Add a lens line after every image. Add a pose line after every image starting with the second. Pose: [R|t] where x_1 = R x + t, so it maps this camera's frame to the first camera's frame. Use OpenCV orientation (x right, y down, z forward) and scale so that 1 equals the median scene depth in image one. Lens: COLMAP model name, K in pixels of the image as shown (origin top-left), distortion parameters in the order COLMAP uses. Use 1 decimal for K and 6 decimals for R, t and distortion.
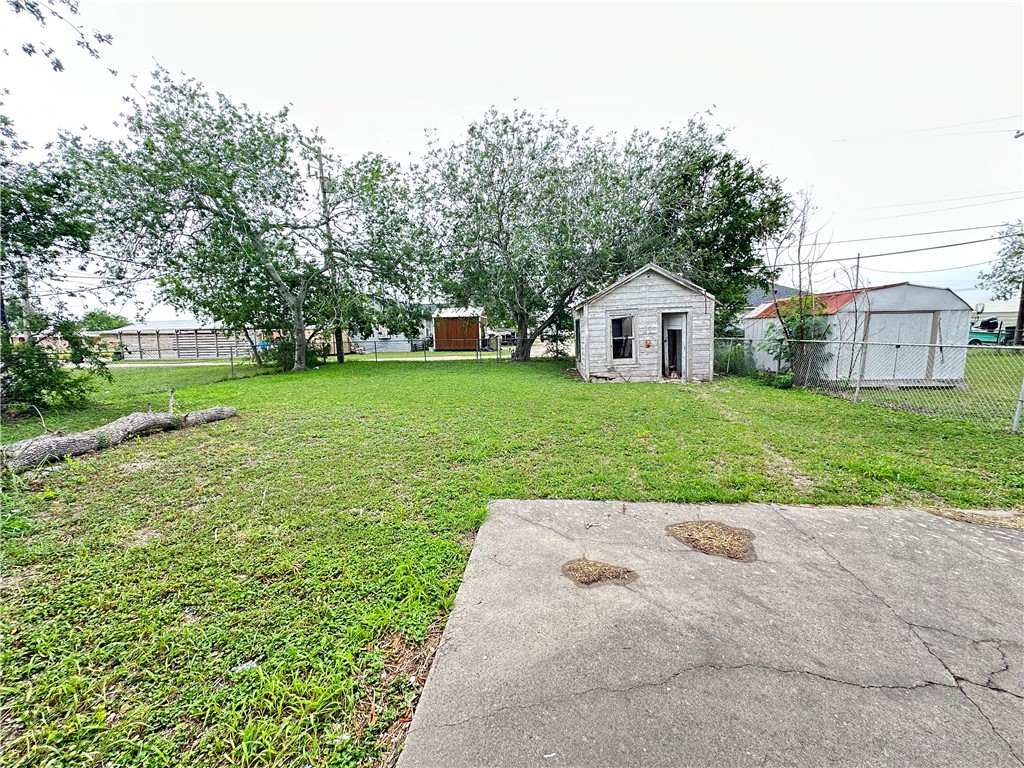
lens RADIAL K [[408.2, 0, 513.3], [0, 408.2, 383.0], [0, 0, 1]] dist [-0.004530, 0.000357]
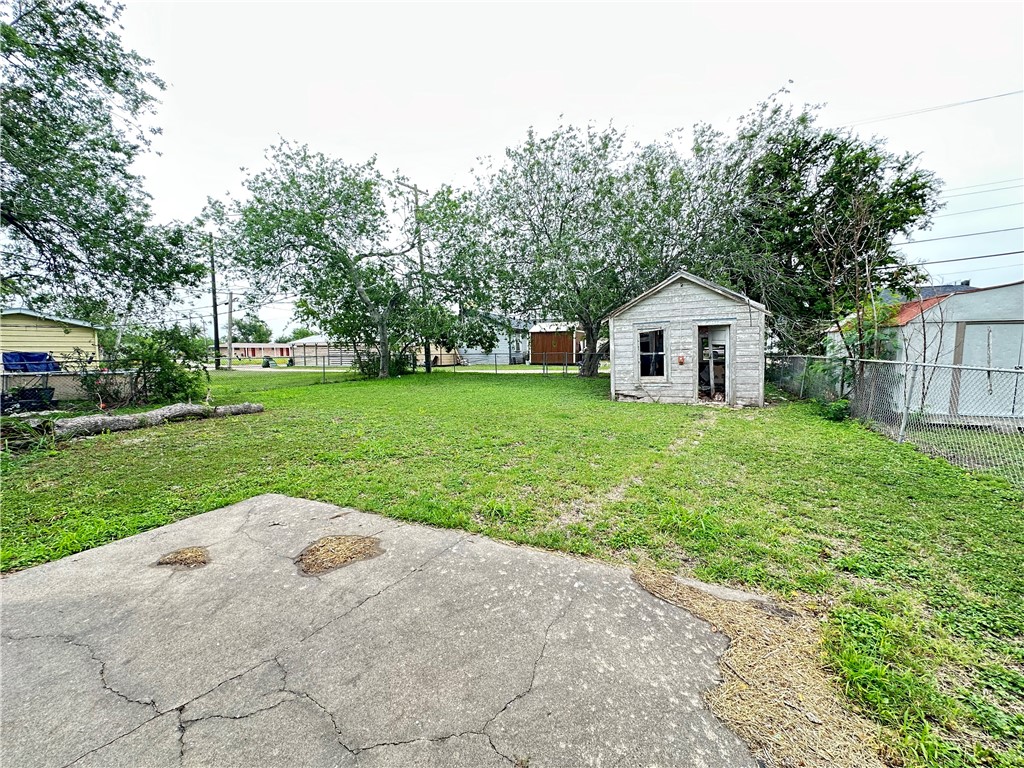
lens RADIAL K [[408.2, 0, 512.7], [0, 408.2, 382.4], [0, 0, 1]] dist [-0.004530, 0.000357]
pose [[0.944334, 0.036225, -0.326987, 0.268124], [-0.047960, 0.998460, -0.027894, -0.005738], [0.325473, 0.042024, 0.944617, 0.040655]]
